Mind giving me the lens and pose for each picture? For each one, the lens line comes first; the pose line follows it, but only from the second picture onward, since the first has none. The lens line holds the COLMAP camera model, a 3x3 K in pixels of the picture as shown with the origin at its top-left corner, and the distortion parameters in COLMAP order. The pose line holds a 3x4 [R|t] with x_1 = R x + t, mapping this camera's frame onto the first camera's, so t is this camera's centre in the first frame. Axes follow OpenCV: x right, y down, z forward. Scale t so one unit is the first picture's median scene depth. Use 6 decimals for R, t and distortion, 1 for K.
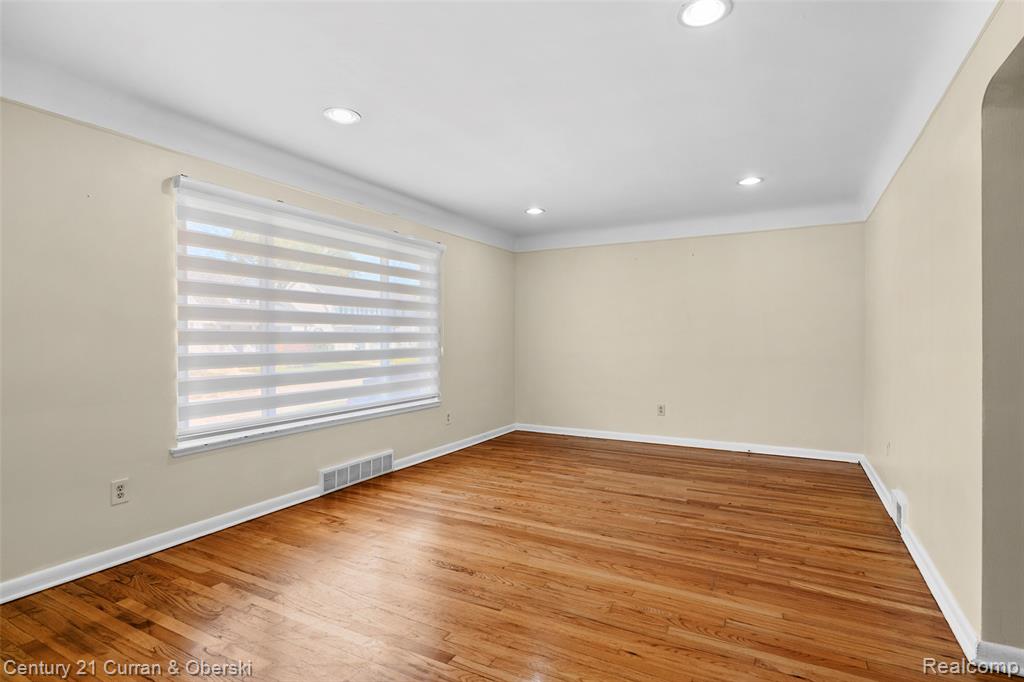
lens RADIAL K [[524.8, 0, 517.3], [0, 524.8, 343.4], [0, 0, 1]] dist [-0.001733, 0.001488]
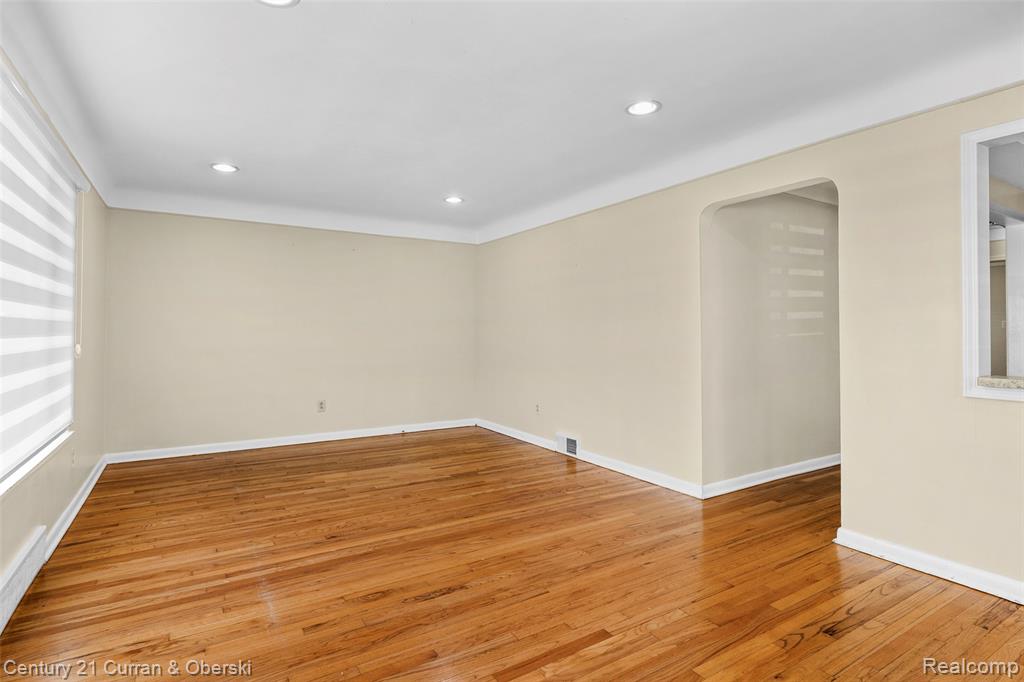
lens RADIAL K [[524.8, 0, 513.9], [0, 524.8, 333.2], [0, 0, 1]] dist [-0.001733, 0.001488]
pose [[0.482121, 0.000838, 0.876104, -0.642154], [0.005652, 0.999976, -0.004067, -0.001393], [-0.876086, 0.006912, 0.482105, 0.361570]]
